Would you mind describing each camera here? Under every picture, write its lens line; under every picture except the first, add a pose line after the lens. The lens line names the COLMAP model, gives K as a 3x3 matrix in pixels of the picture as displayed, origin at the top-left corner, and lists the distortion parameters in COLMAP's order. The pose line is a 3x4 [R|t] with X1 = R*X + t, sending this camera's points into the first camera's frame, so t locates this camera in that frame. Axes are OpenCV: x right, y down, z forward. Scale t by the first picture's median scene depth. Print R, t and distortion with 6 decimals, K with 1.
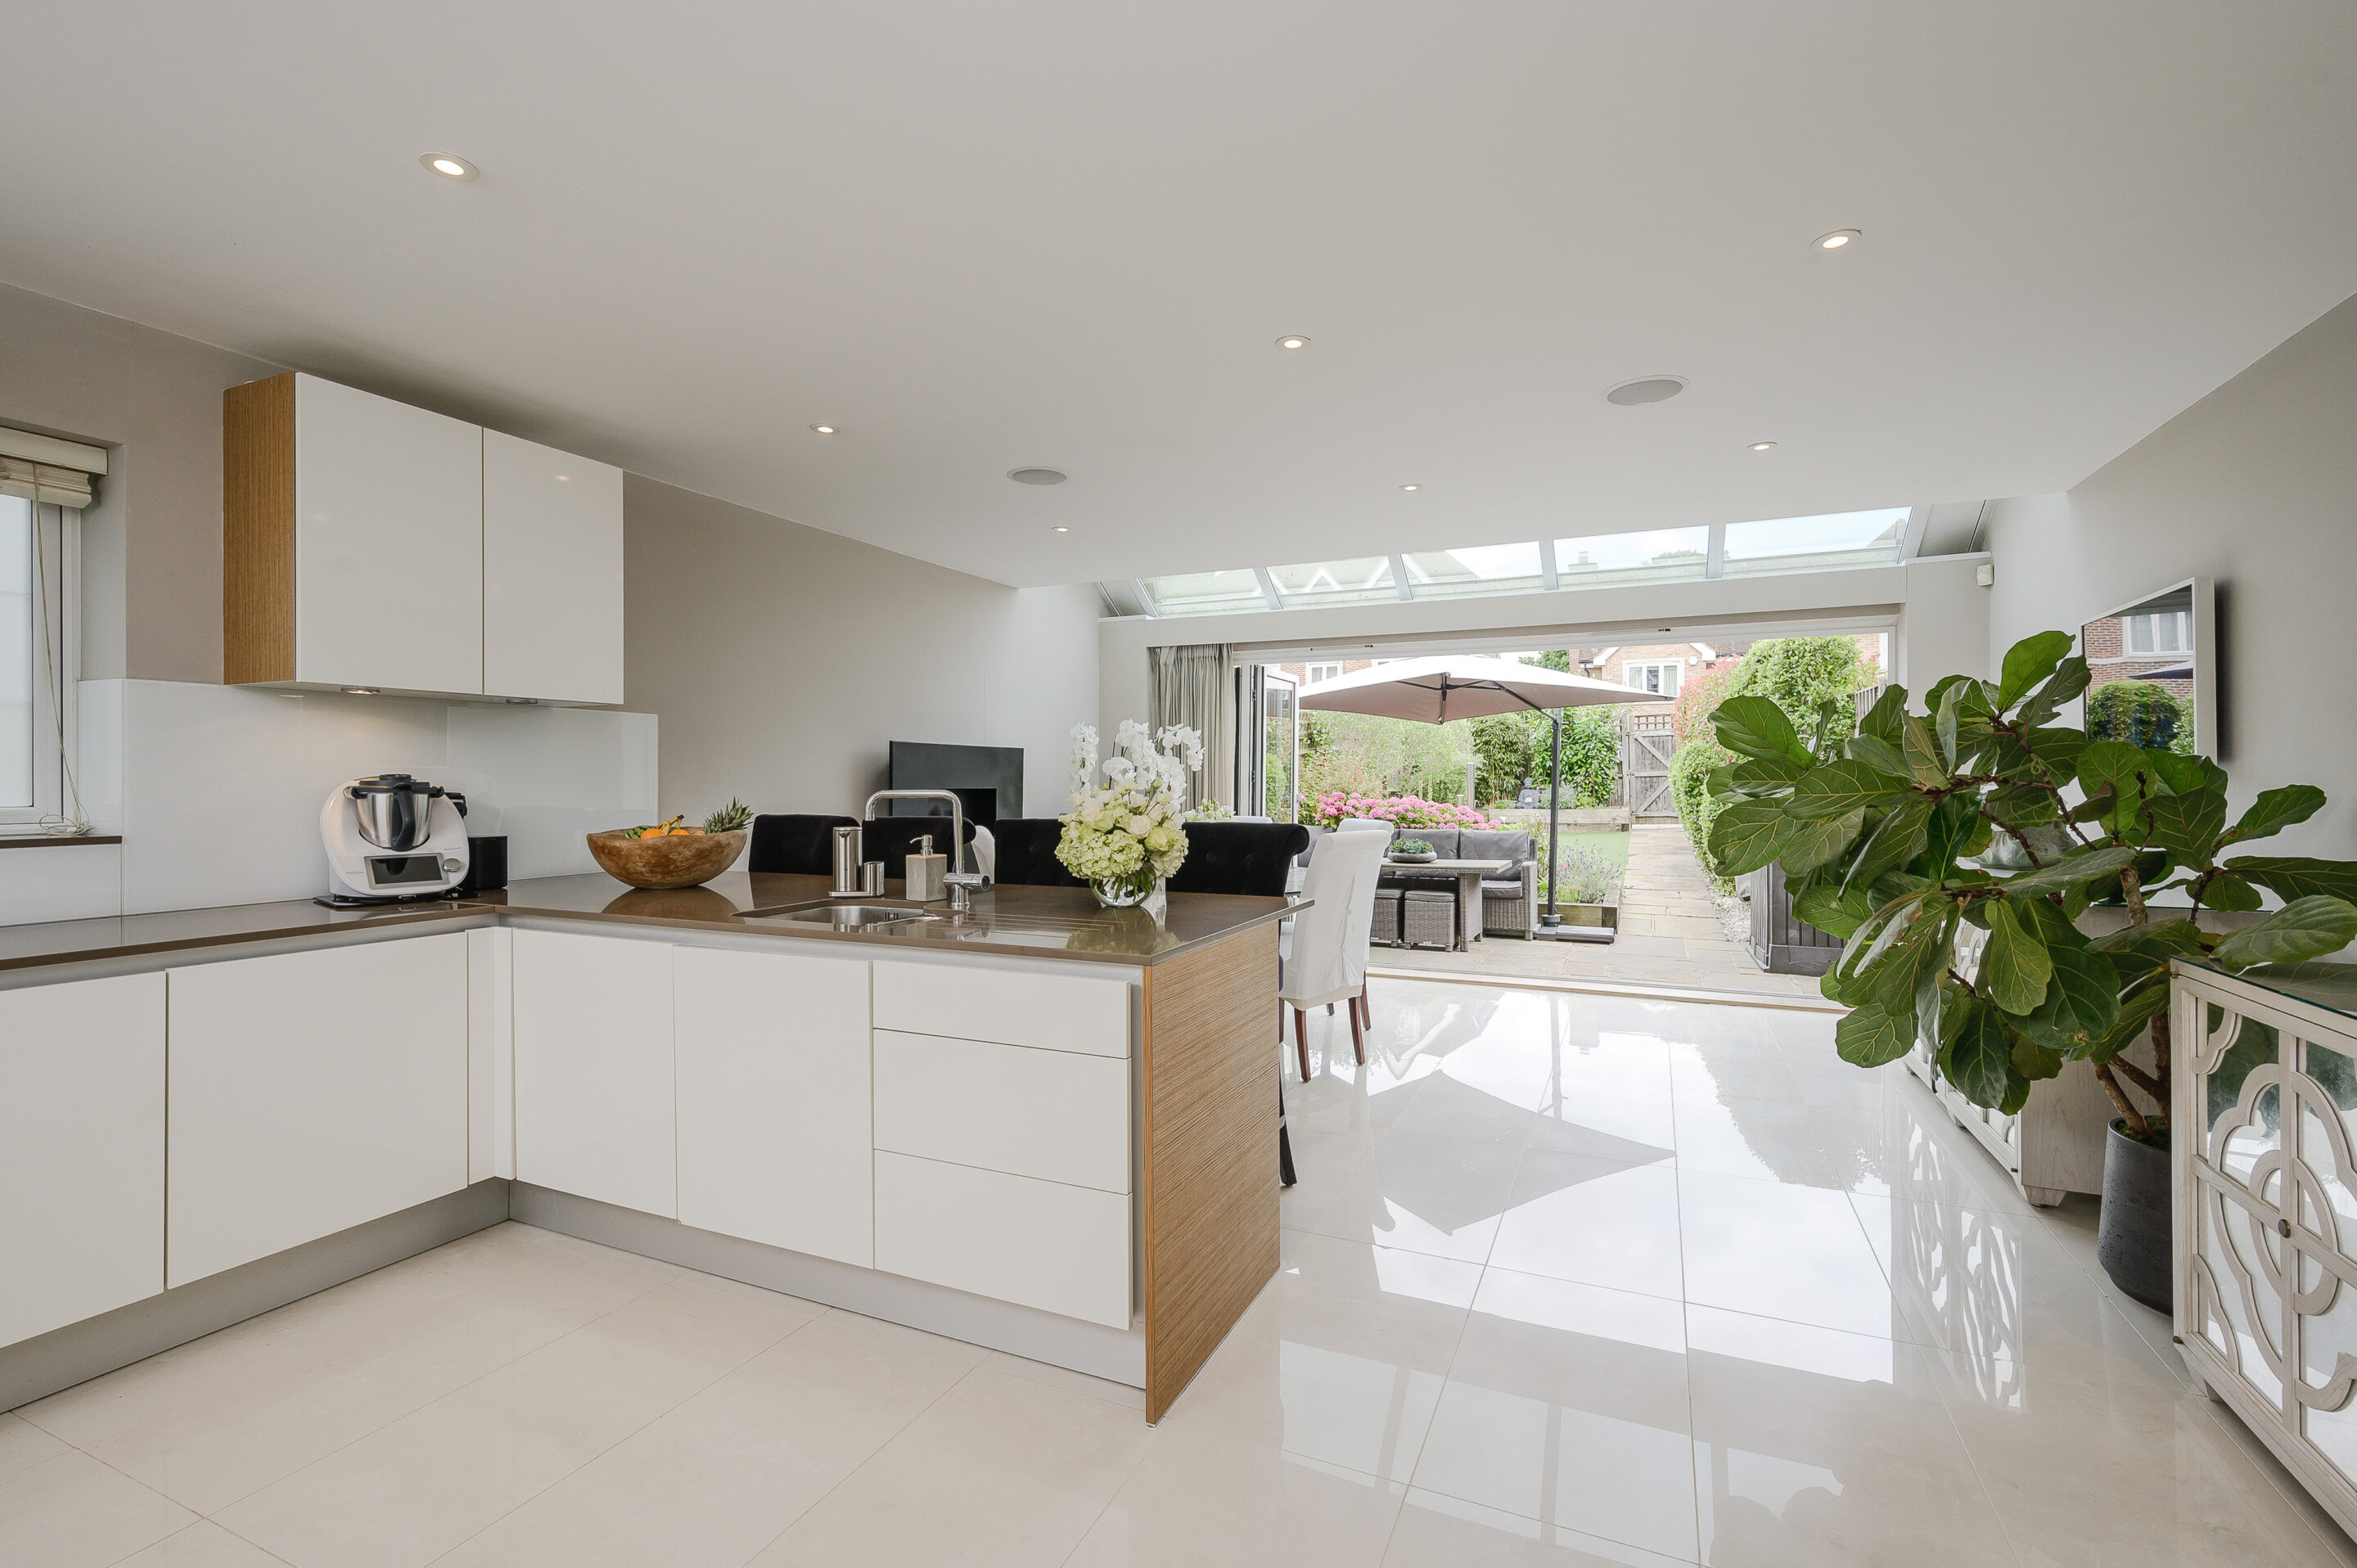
lens RADIAL K [[981.6, 0, 1178.5], [0, 981.6, 784.0], [0, 0, 1]] dist [0.001192, 0.000065]
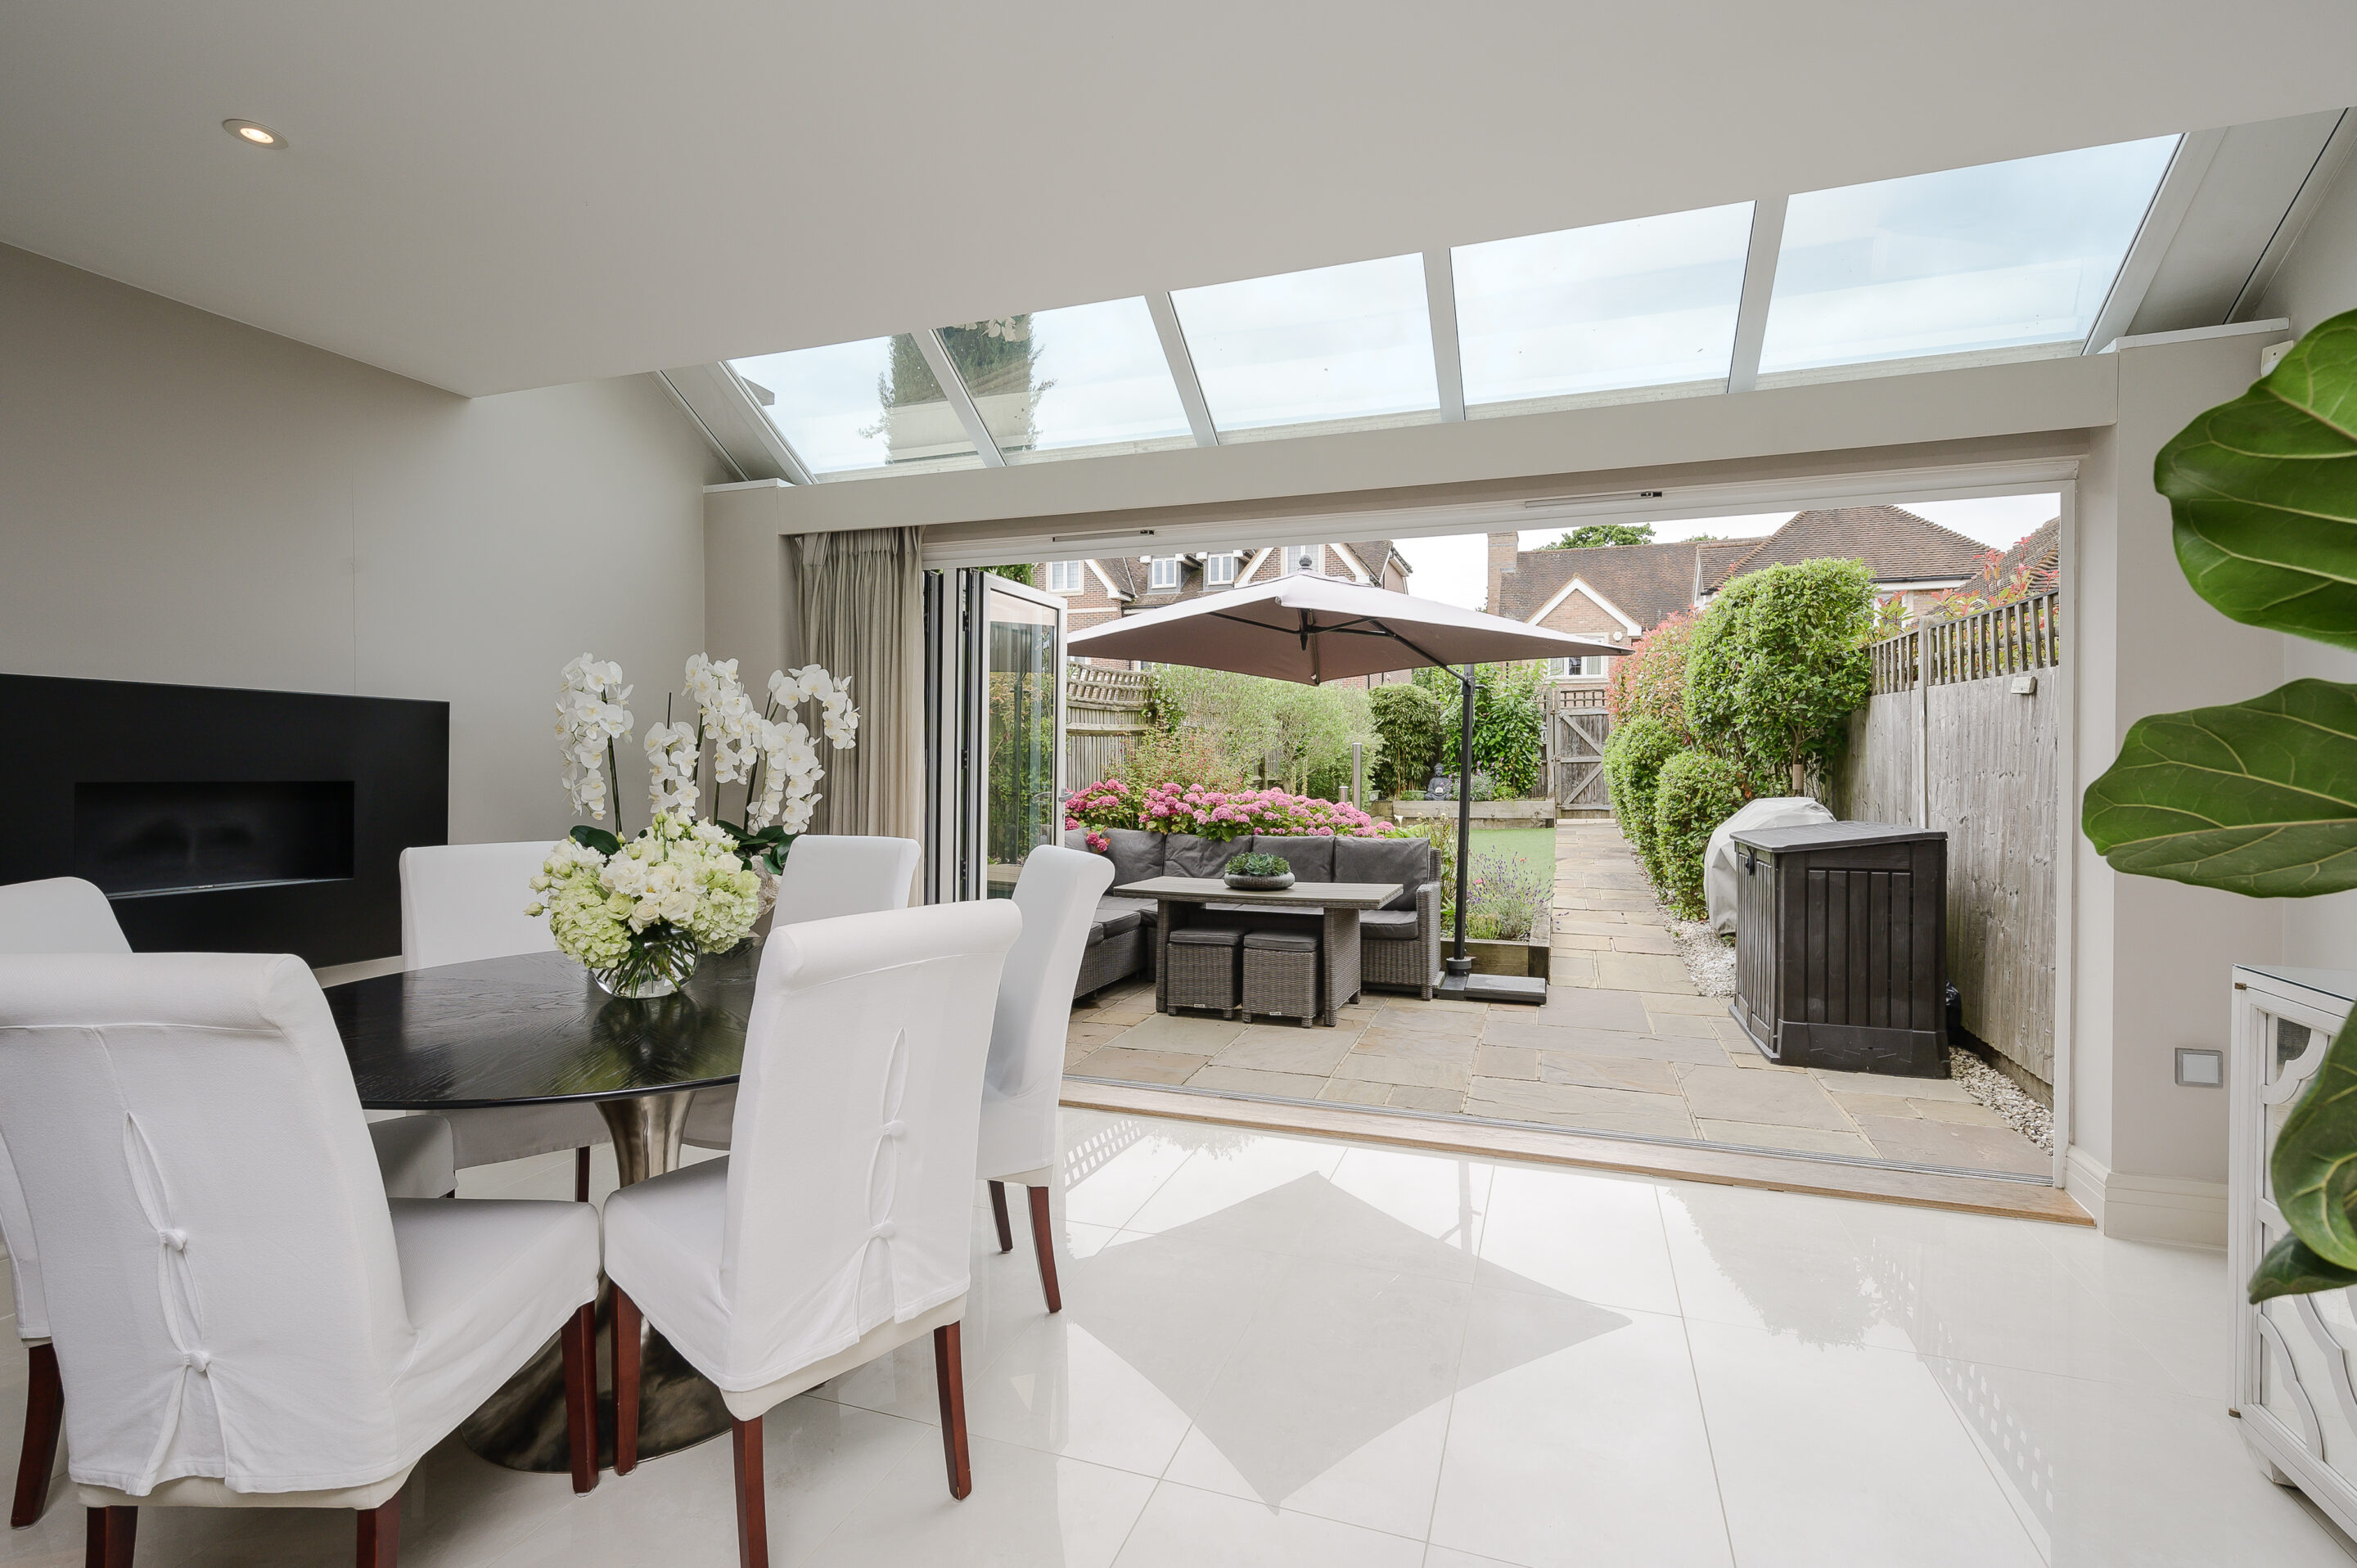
lens RADIAL K [[1098.1, 0, 1178.5], [0, 1098.1, 784.0], [0, 0, 1]] dist [-0.000153, -0.000165]
pose [[0.994429, 0.000804, 0.105410, 0.095159], [-0.002130, 0.999920, 0.012474, -0.001013], [-0.105392, -0.012629, 0.994351, 0.236479]]
